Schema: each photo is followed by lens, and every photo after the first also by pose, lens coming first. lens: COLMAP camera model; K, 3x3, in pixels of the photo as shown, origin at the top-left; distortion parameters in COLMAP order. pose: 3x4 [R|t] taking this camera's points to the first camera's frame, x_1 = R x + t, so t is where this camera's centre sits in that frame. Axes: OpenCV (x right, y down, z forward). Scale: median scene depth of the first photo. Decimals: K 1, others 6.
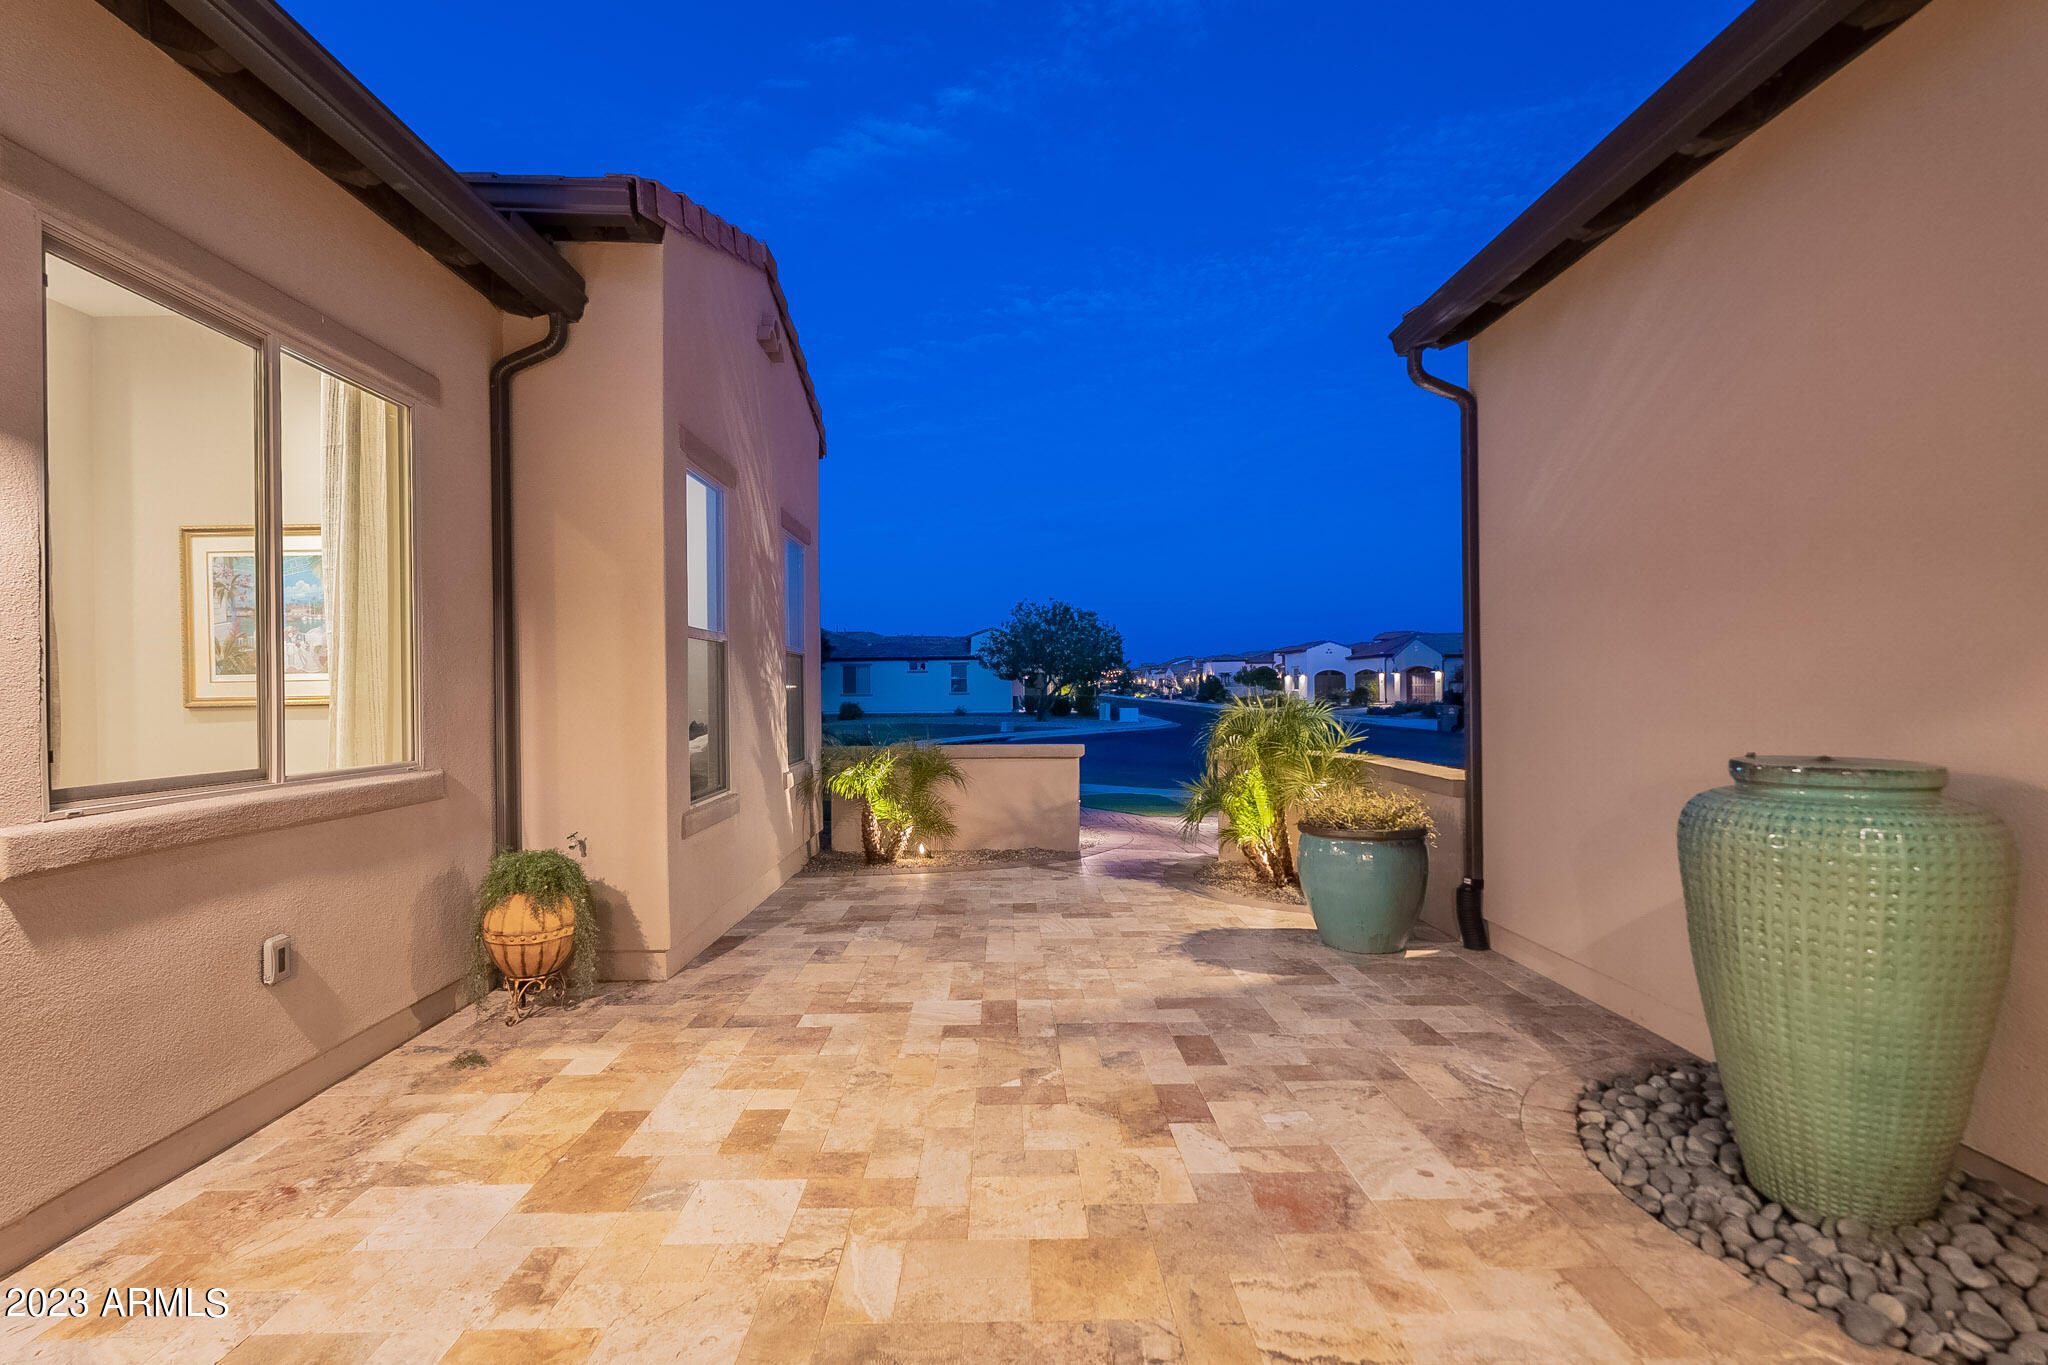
lens RADIAL K [[907.5, 0, 1023.5], [0, 907.5, 687.3], [0, 0, 1]] dist [0.003669, -0.001616]
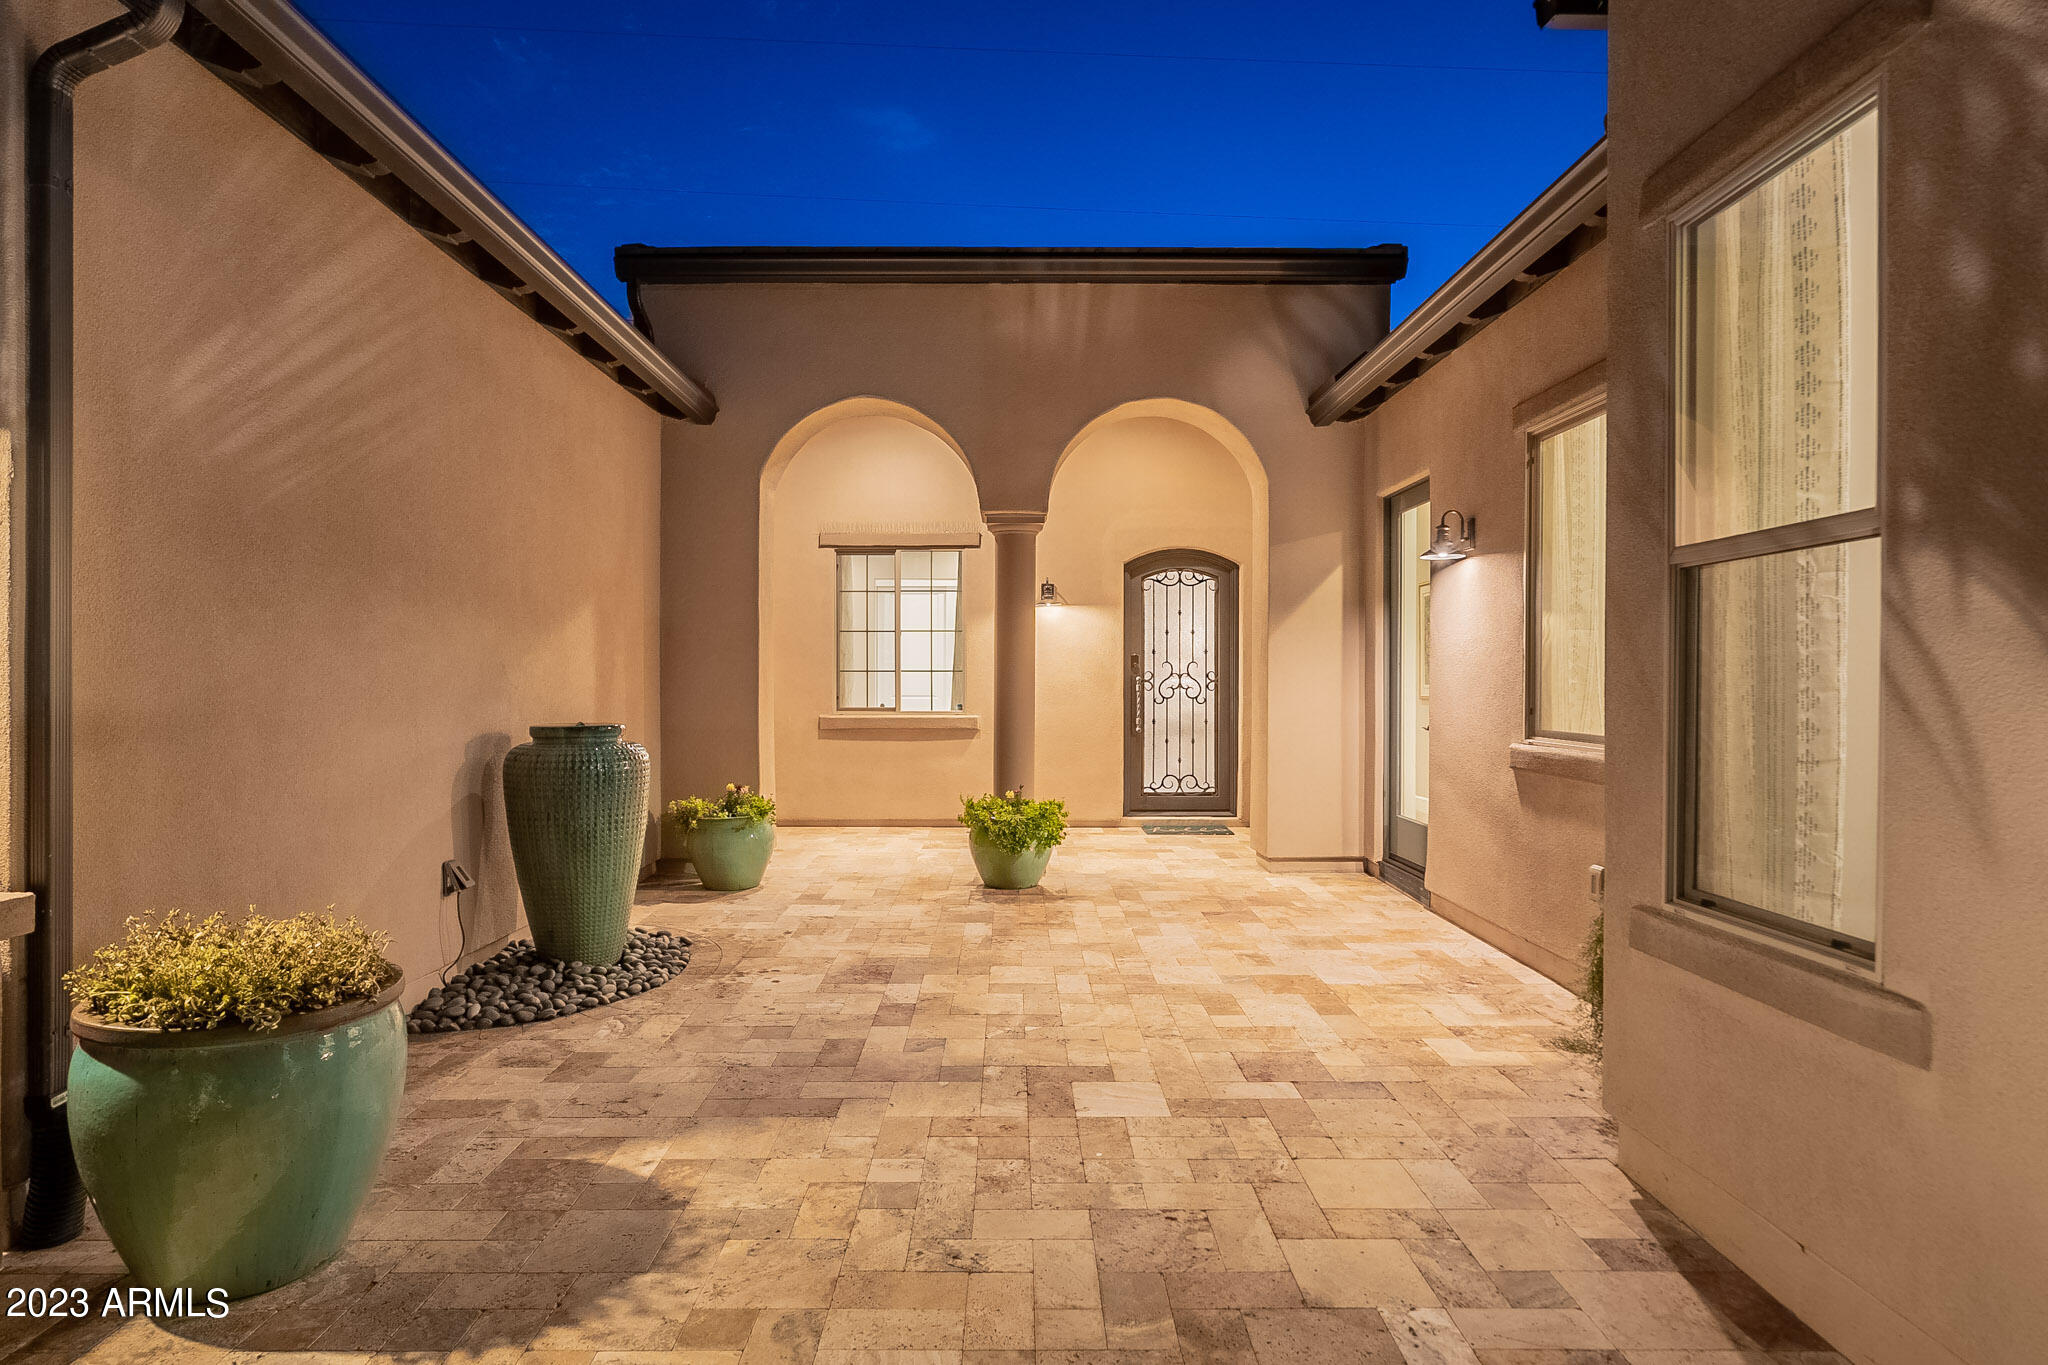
lens RADIAL K [[1109.9, 0, 1012.4], [0, 1109.9, 695.2], [0, 0, 1]] dist [0.005160, -0.000017]
pose [[-0.999692, 0.006801, 0.023876, -0.019311], [0.007053, 0.999920, 0.010504, 0.004706], [-0.023802, 0.010669, -0.999660, 1.966456]]
